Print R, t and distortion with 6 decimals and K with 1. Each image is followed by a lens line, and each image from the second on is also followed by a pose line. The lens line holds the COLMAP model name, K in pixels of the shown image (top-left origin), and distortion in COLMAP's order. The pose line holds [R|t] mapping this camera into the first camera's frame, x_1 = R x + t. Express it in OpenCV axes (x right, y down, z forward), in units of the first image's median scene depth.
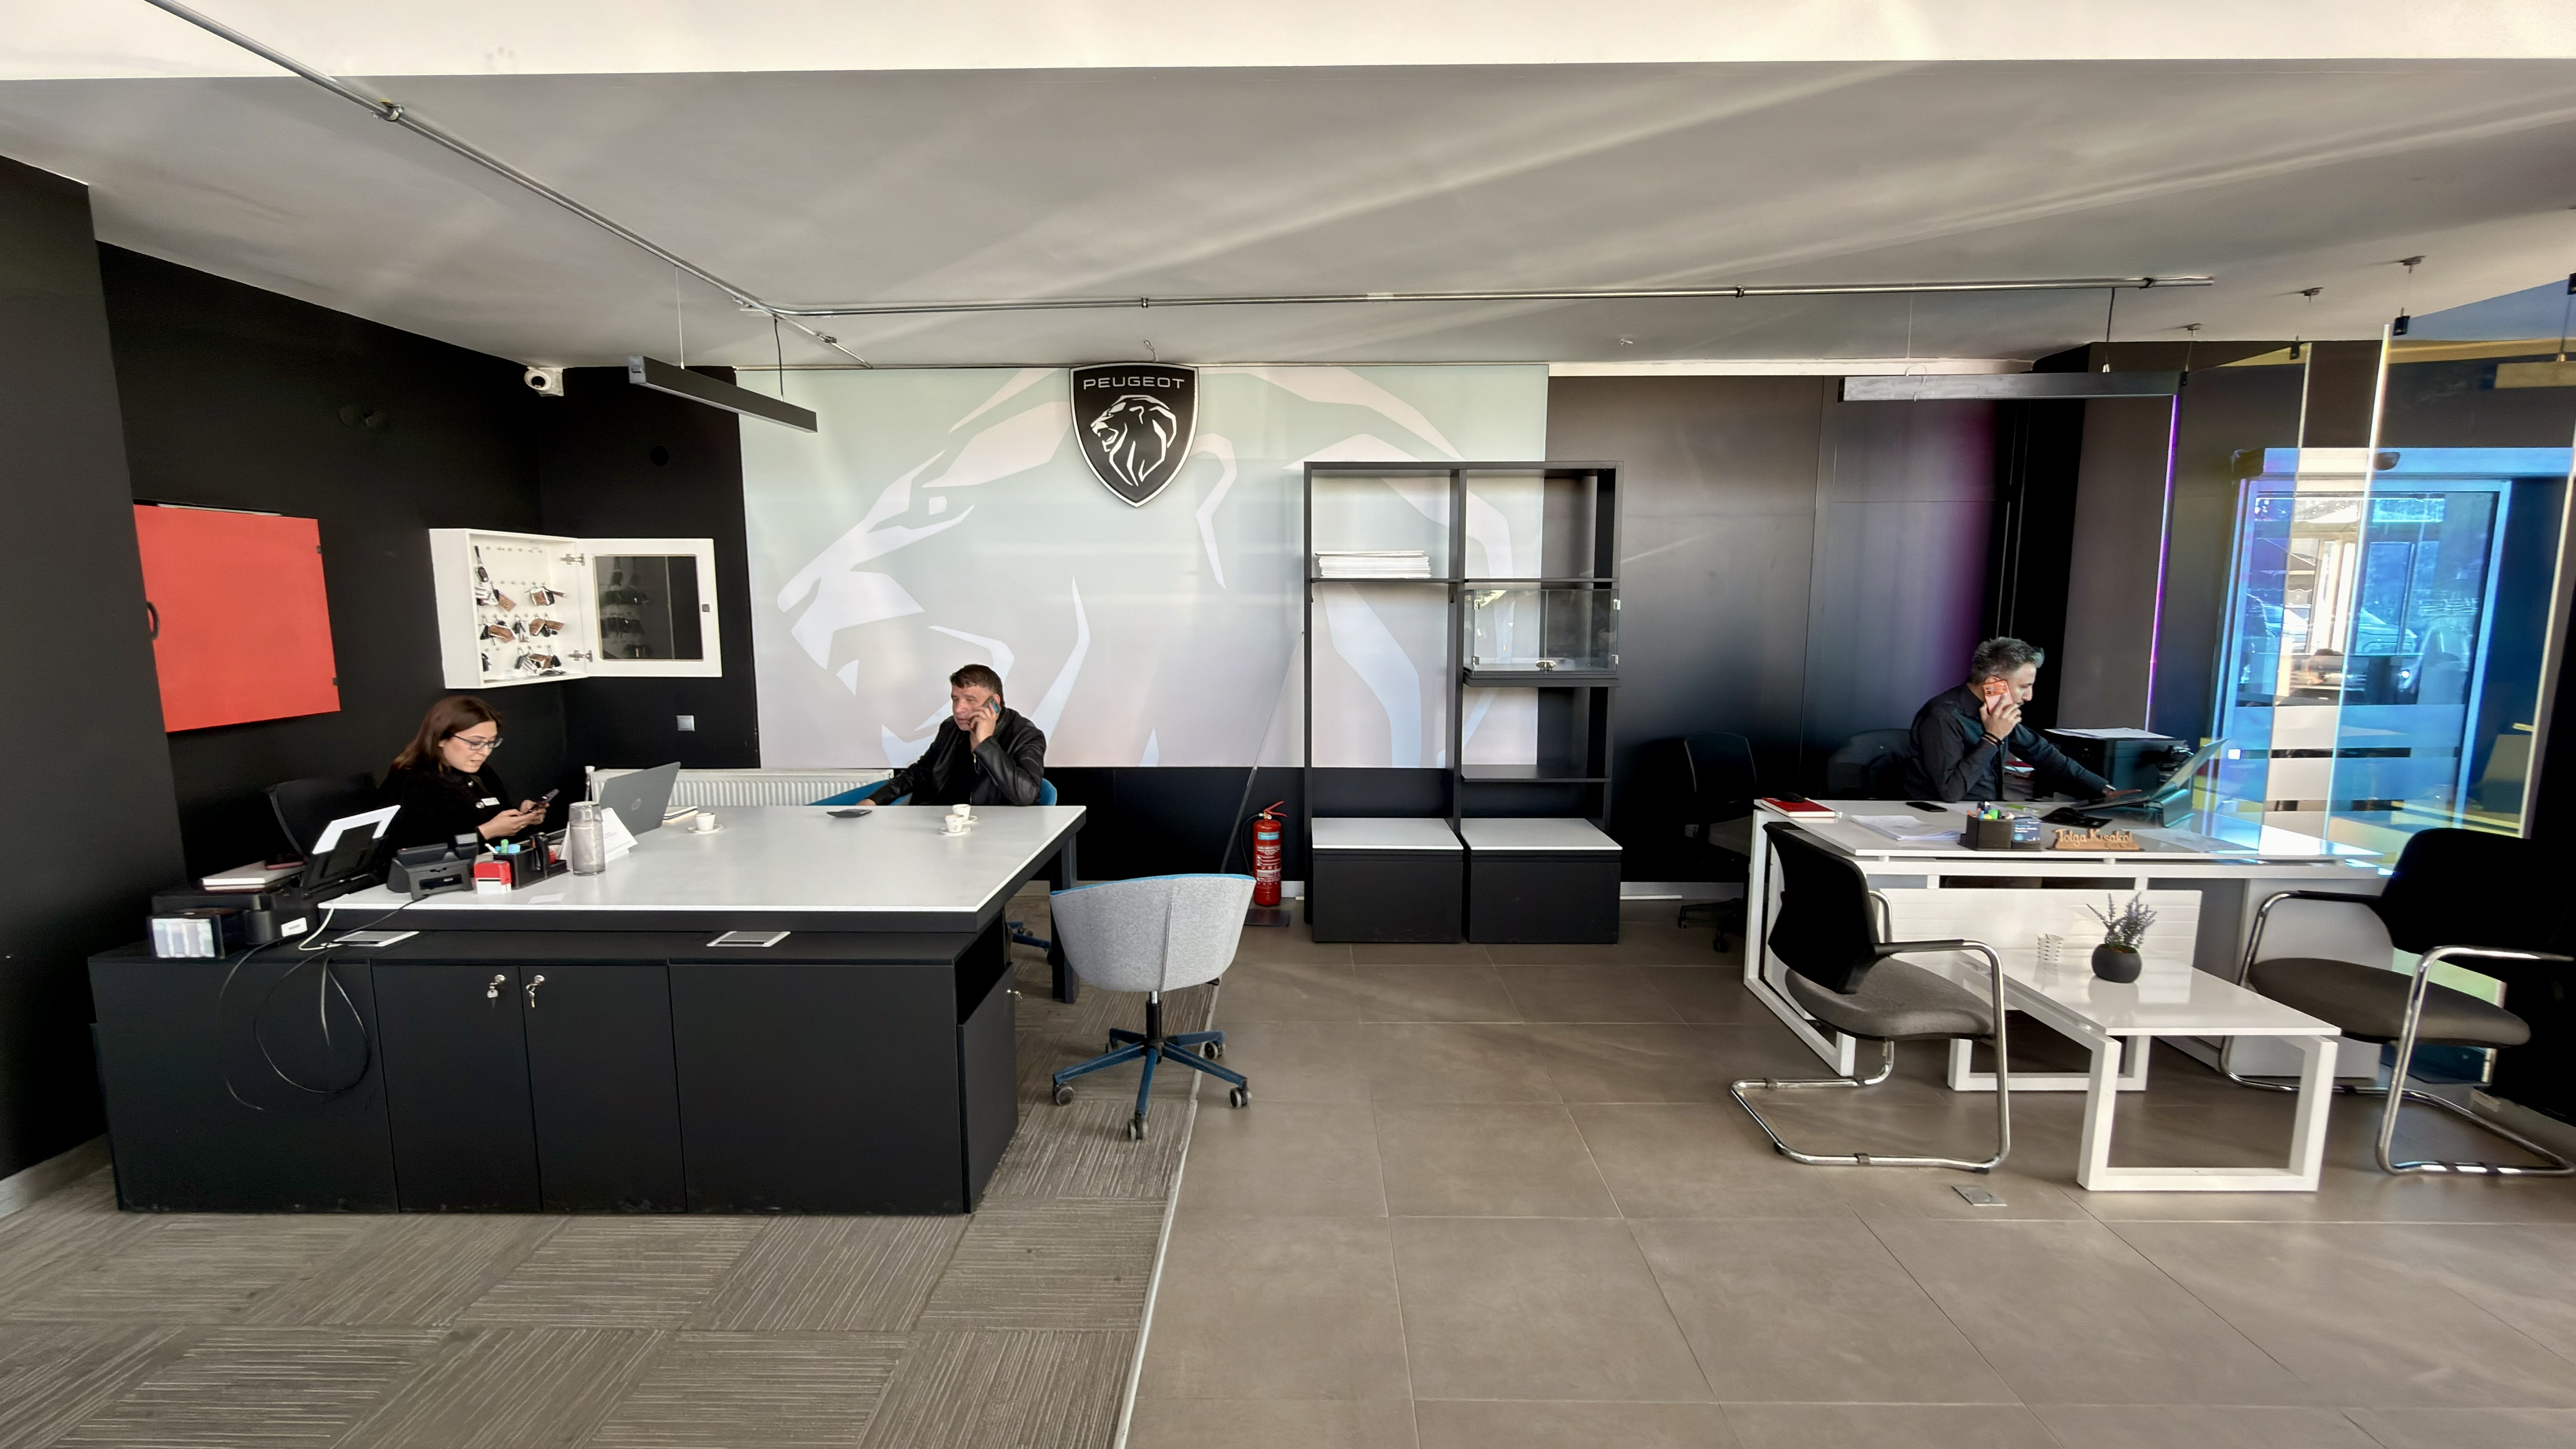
lens RADIAL K [[1027.1, 0, 1279.1], [0, 1027.1, 715.0], [0, 0, 1]] dist [-0.001681, 0.000506]
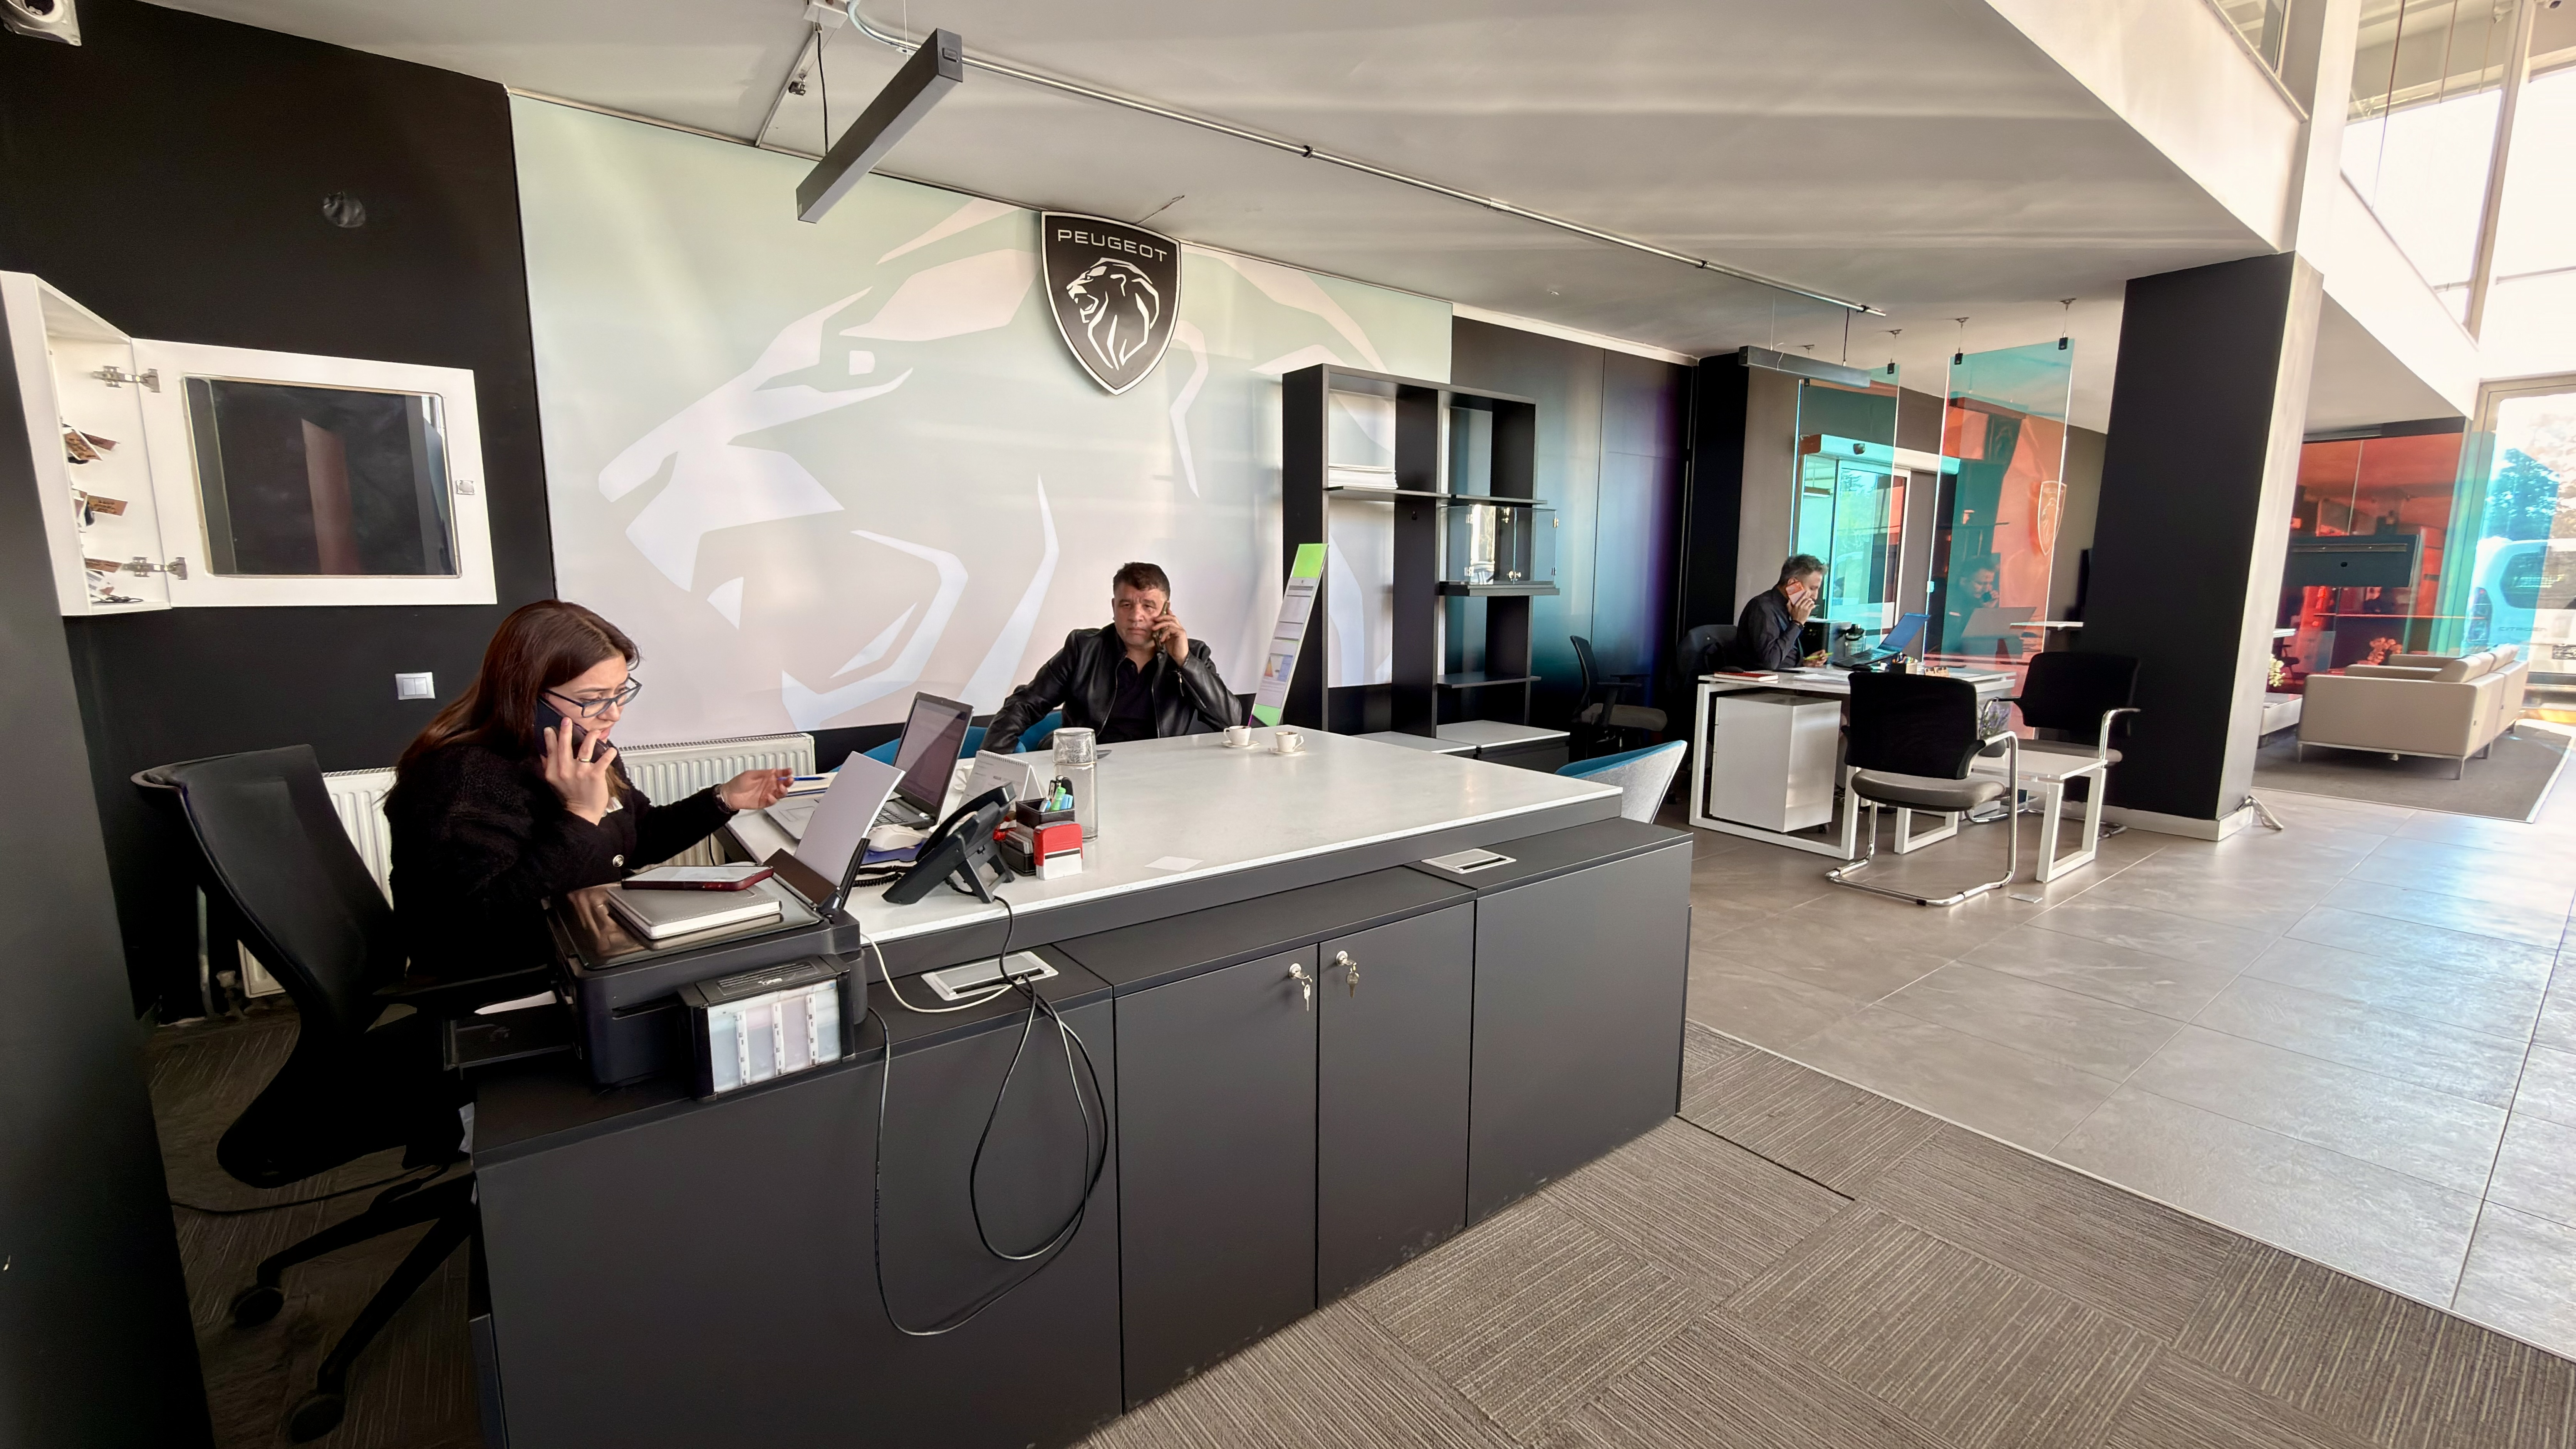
lens RADIAL K [[1027.1, 0, 1239.2], [0, 1027.1, 732.9], [0, 0, 1]] dist [-0.001681, 0.000506]
pose [[0.795190, -0.084868, 0.600391, -0.598792], [0.065967, 0.996388, 0.053474, 0.037667], [-0.602761, -0.002916, 0.797917, 0.263628]]
